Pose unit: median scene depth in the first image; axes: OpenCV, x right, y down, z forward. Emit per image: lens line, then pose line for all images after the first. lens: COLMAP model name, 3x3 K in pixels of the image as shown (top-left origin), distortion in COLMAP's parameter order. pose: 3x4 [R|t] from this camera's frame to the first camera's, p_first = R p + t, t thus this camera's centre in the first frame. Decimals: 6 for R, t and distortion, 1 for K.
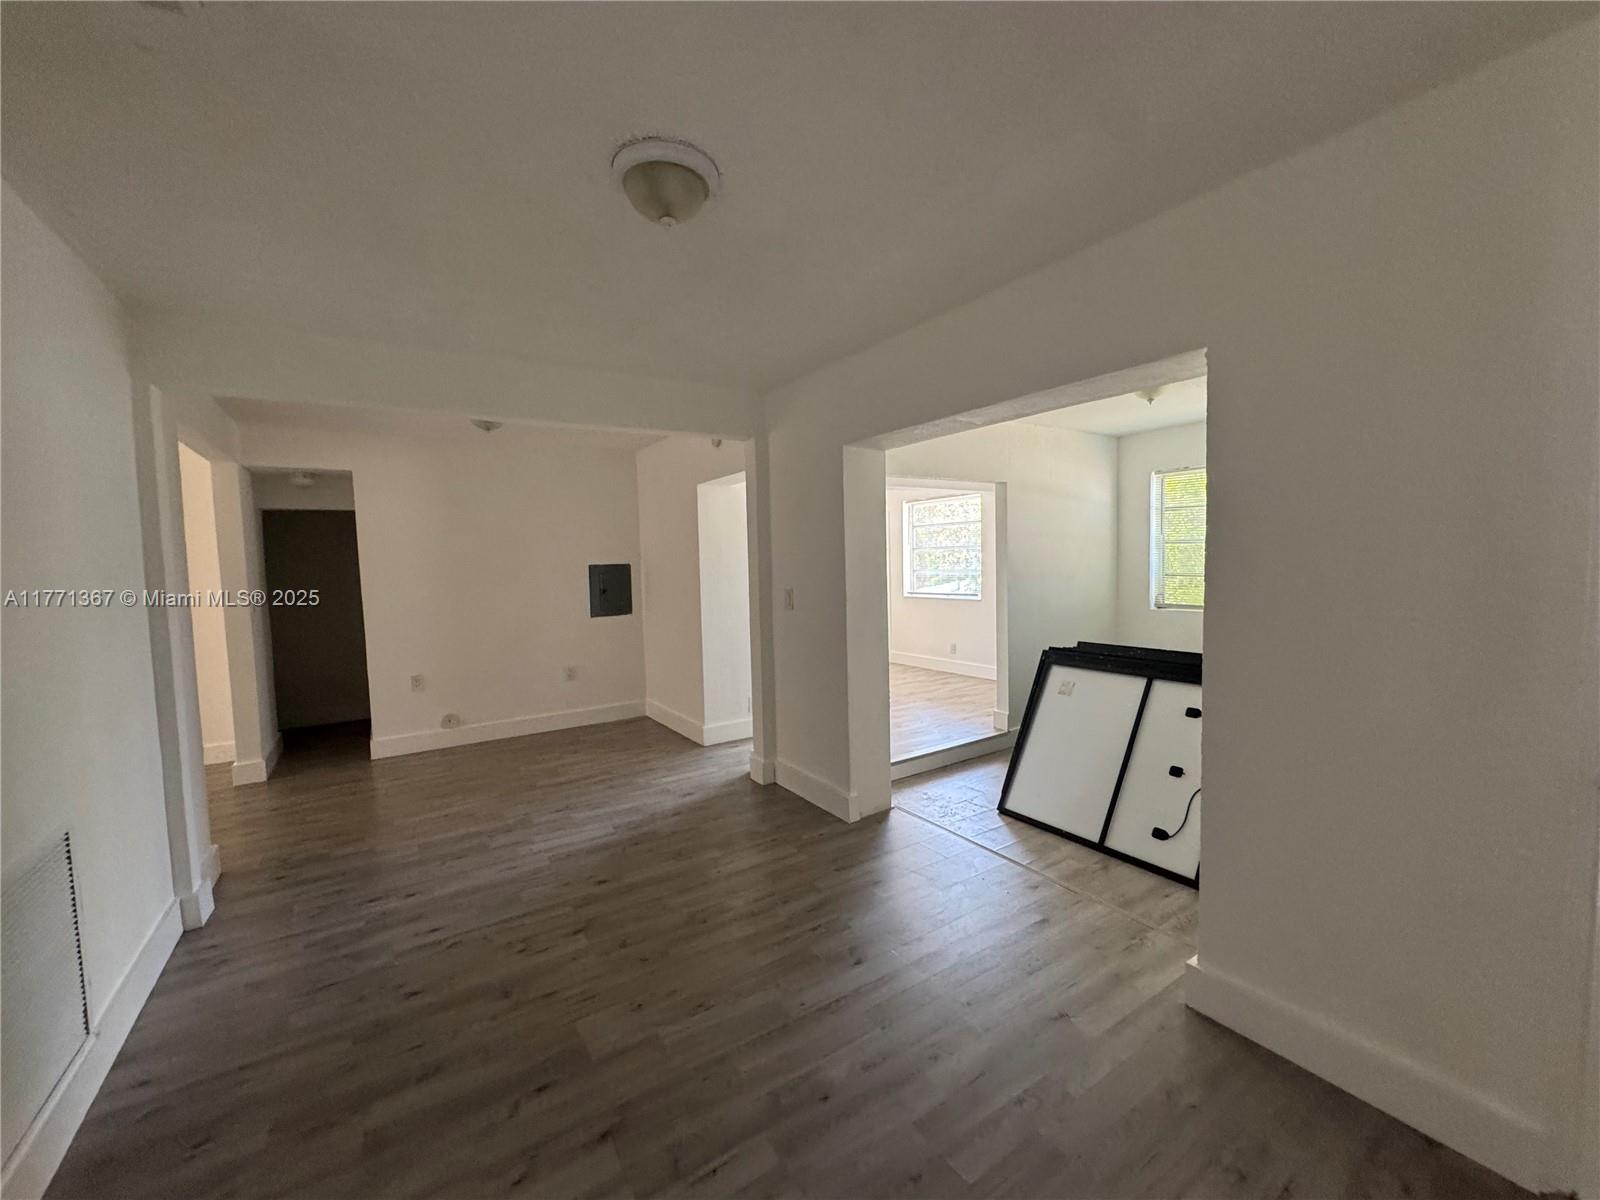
lens RADIAL K [[635.1, 0, 799.8], [0, 635.1, 602.0], [0, 0, 1]] dist [-0.001869, 0.000401]
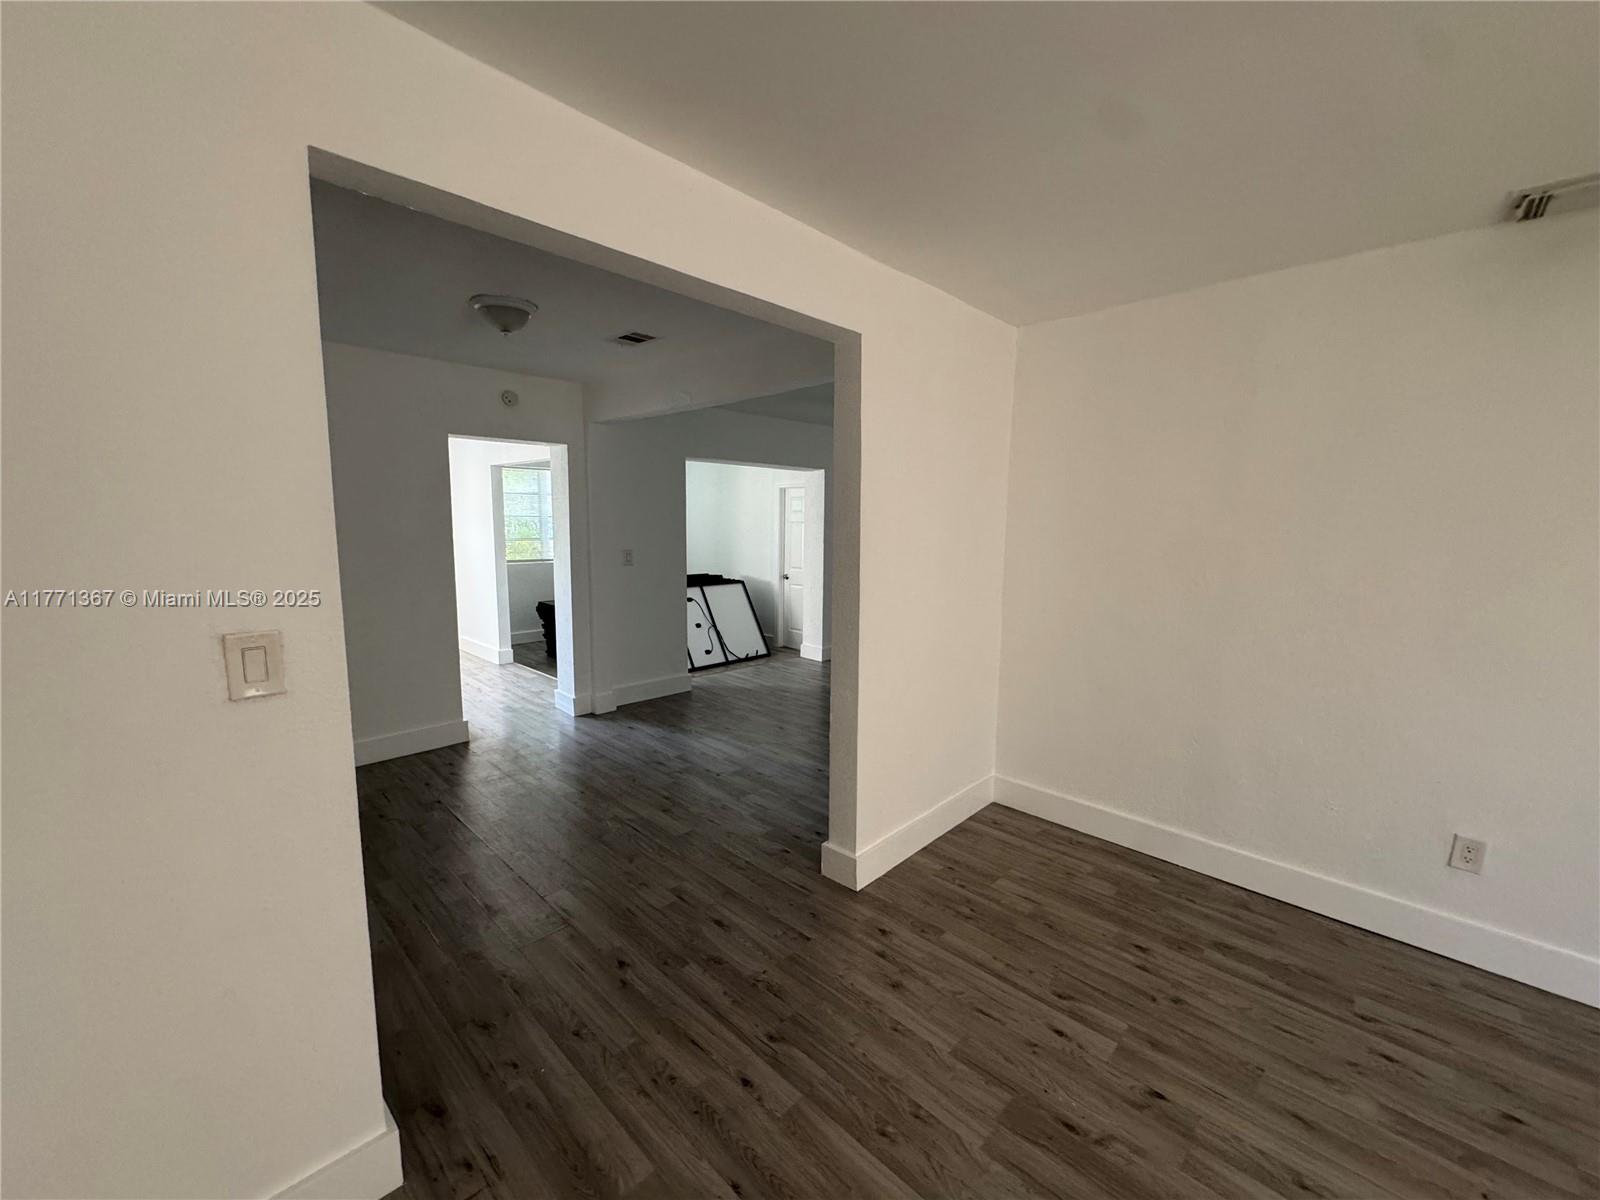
lens RADIAL K [[635.1, 0, 801.4], [0, 635.1, 600.4], [0, 0, 1]] dist [-0.001869, 0.000401]
pose [[-0.221281, -0.101262, 0.969939, -1.616146], [0.052900, 0.991884, 0.115621, -0.056408], [-0.973774, 0.076894, -0.214128, 1.105491]]
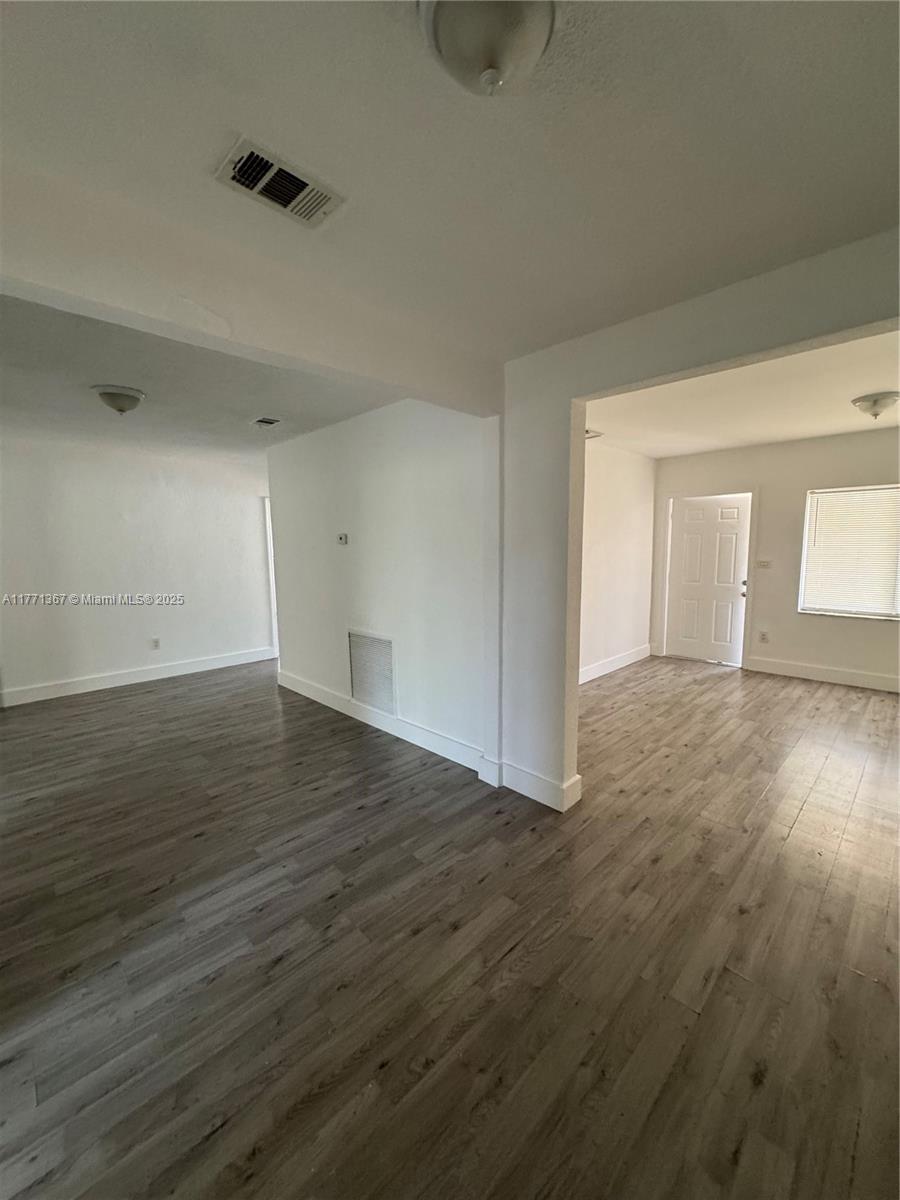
lens RADIAL K [[476.3, 0, 450.2], [0, 476.3, 598.0], [0, 0, 1]] dist [-0.001869, 0.000401]
pose [[-0.980371, 0.059548, -0.187954, -0.537831], [0.026082, 0.984091, 0.175738, -0.099983], [0.195429, 0.167387, -0.966328, 1.600363]]
